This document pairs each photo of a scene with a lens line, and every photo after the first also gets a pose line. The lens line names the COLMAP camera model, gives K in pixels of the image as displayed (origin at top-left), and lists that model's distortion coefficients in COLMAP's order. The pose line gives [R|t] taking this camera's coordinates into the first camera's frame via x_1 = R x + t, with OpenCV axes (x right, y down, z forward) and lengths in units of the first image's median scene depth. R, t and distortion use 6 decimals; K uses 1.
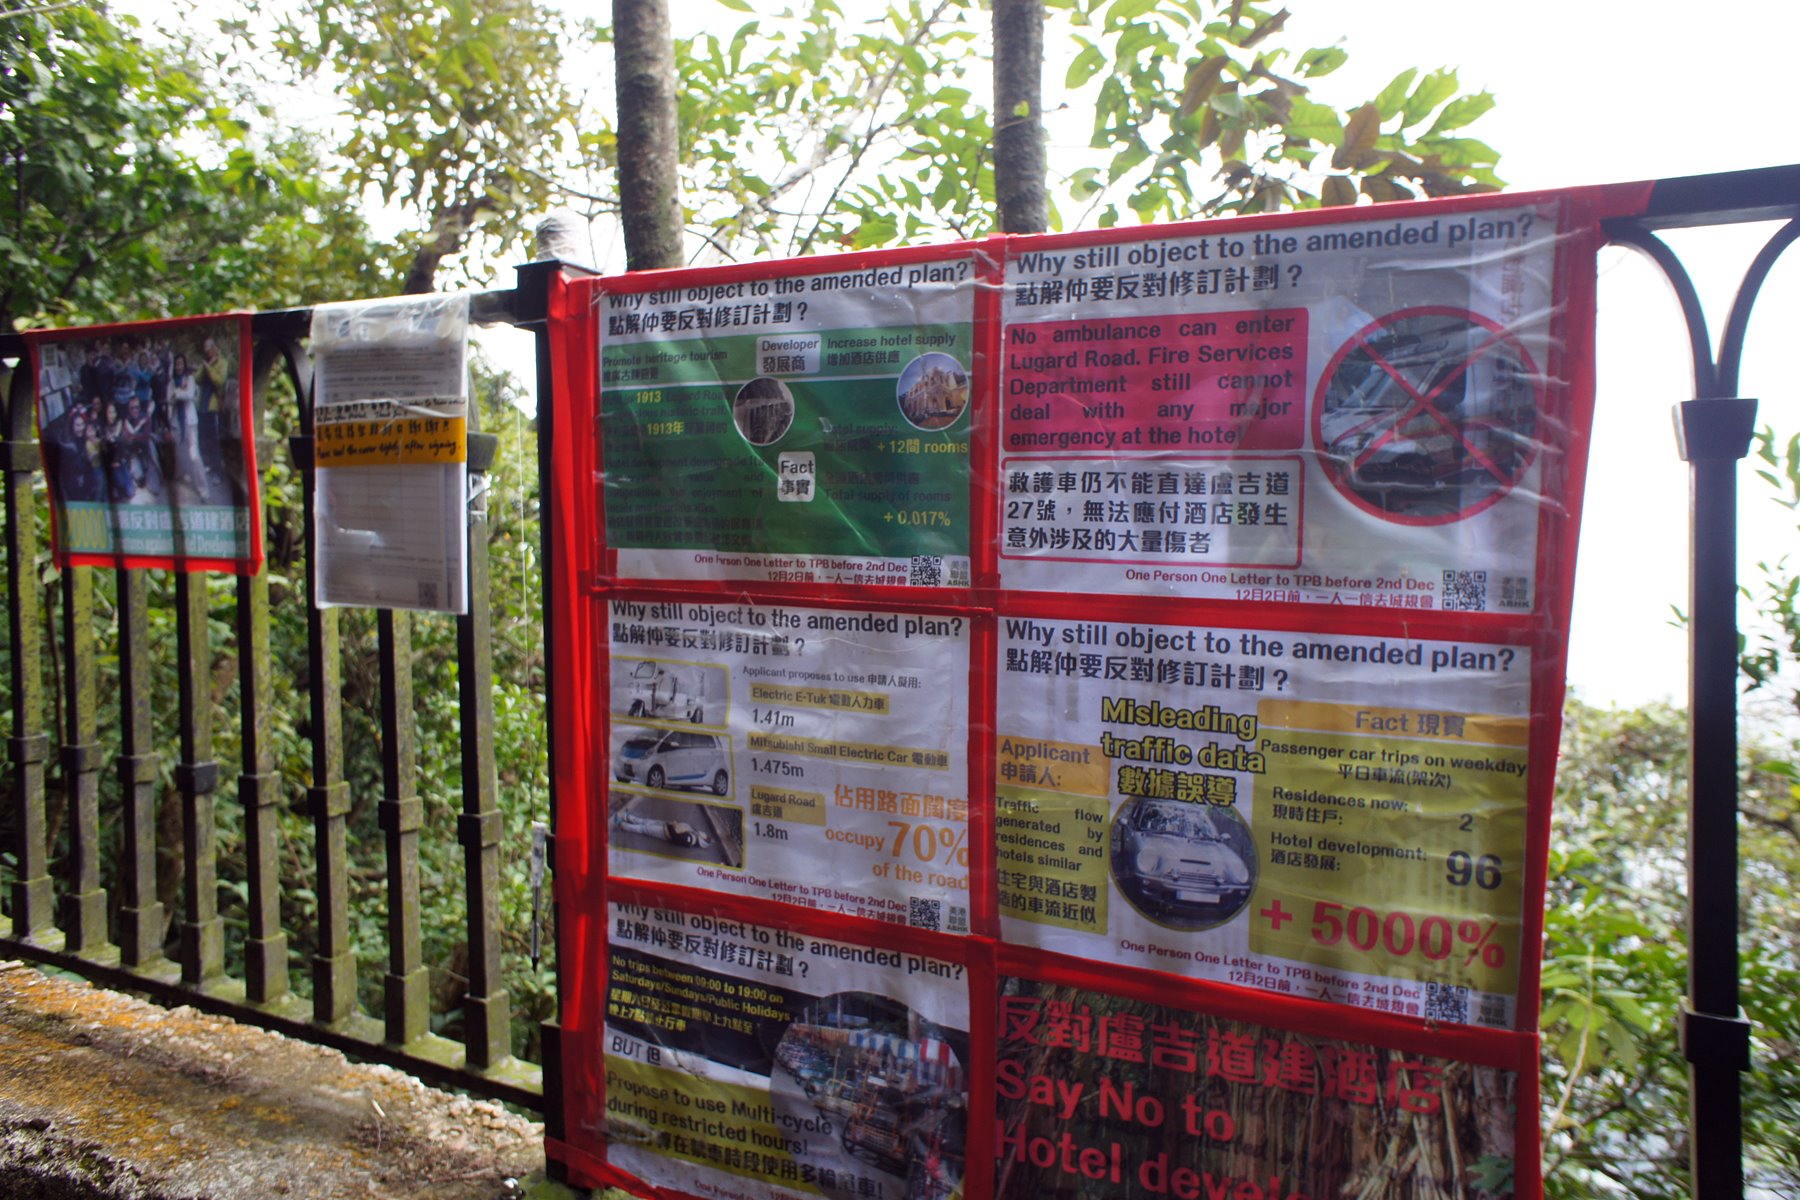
lens RADIAL K [[1193.5, 0, 907.9], [0, 1193.5, 587.8], [0, 0, 1]] dist [0.020620, 0.003035]
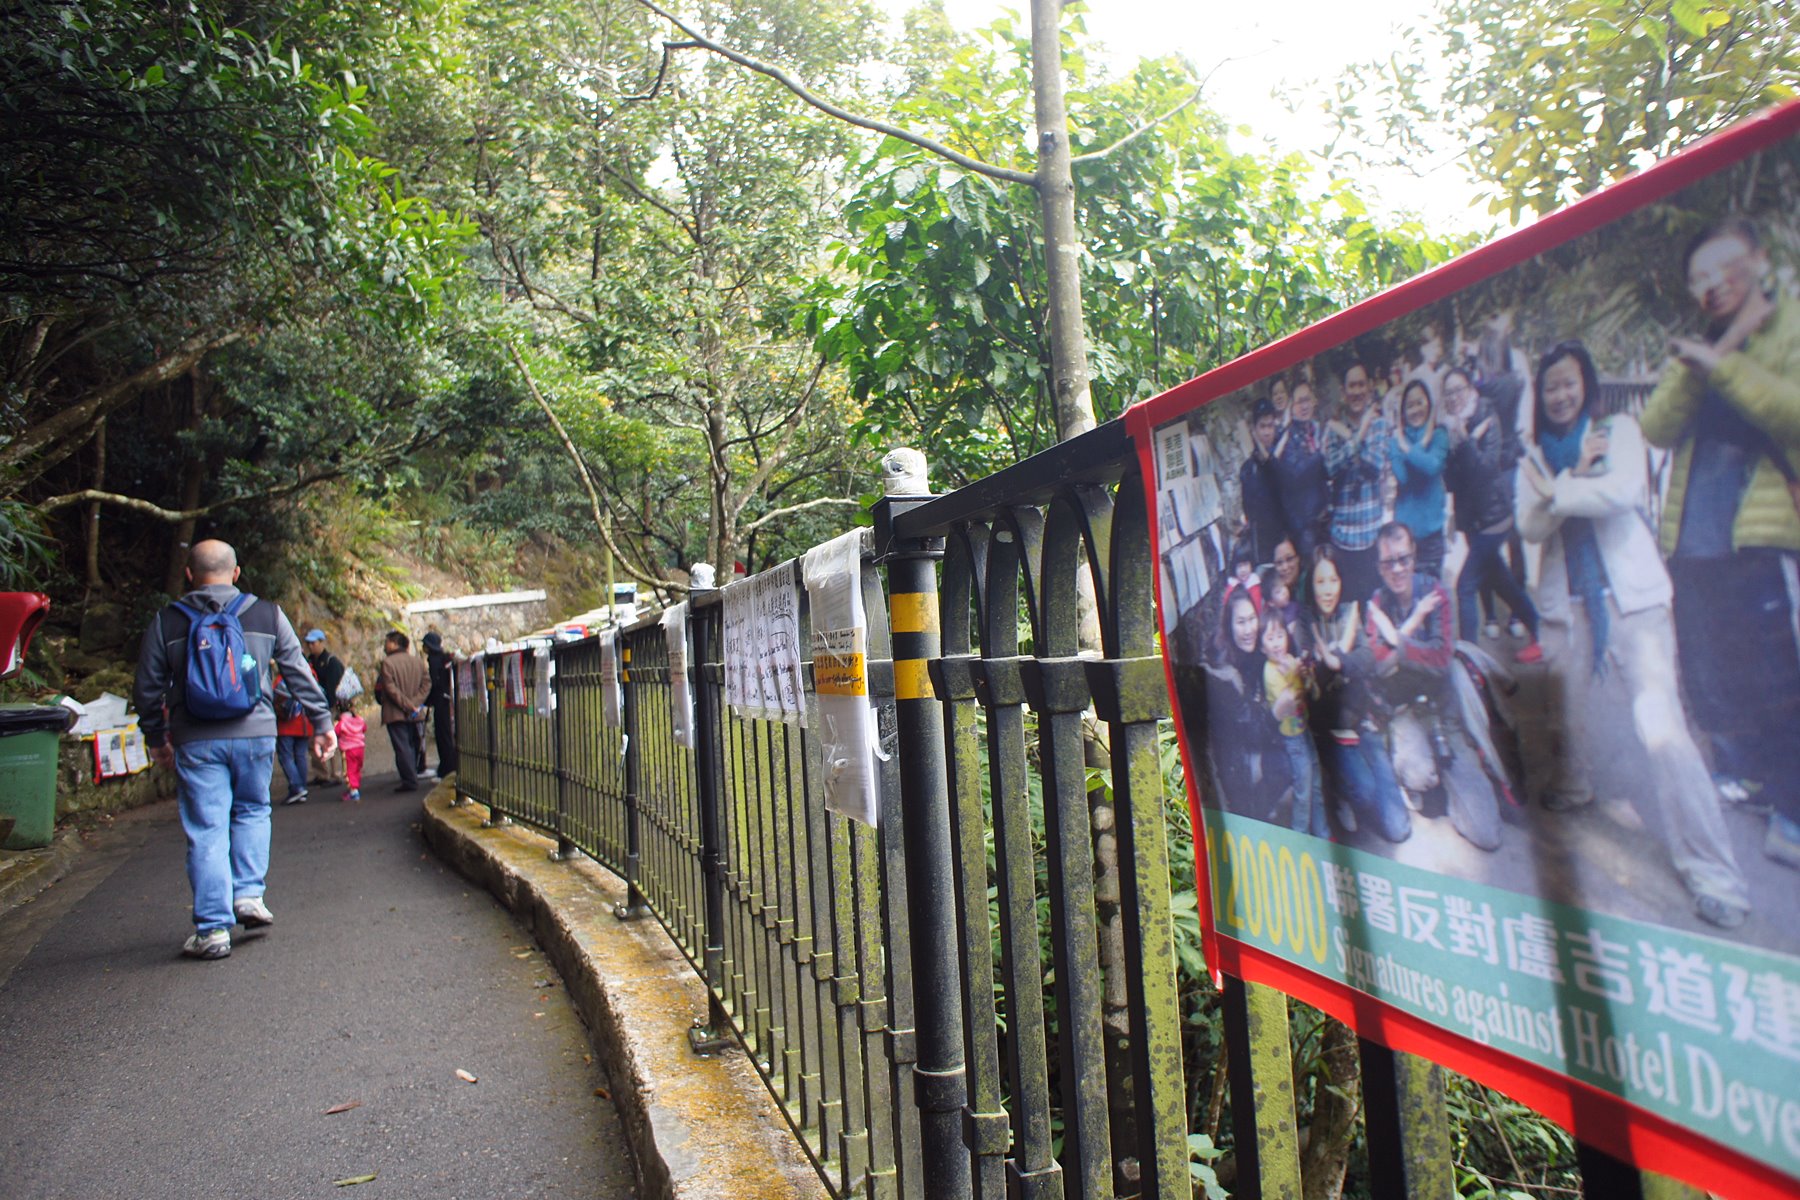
lens RADIAL K [[1193.5, 0, 904.2], [0, 1193.5, 596.6], [0, 0, 1]] dist [0.020620, 0.003035]
pose [[0.654942, -0.083543, -0.751047, -0.485483], [0.025996, 0.995773, -0.088095, -0.114475], [0.755232, 0.038173, 0.654345, 0.689078]]
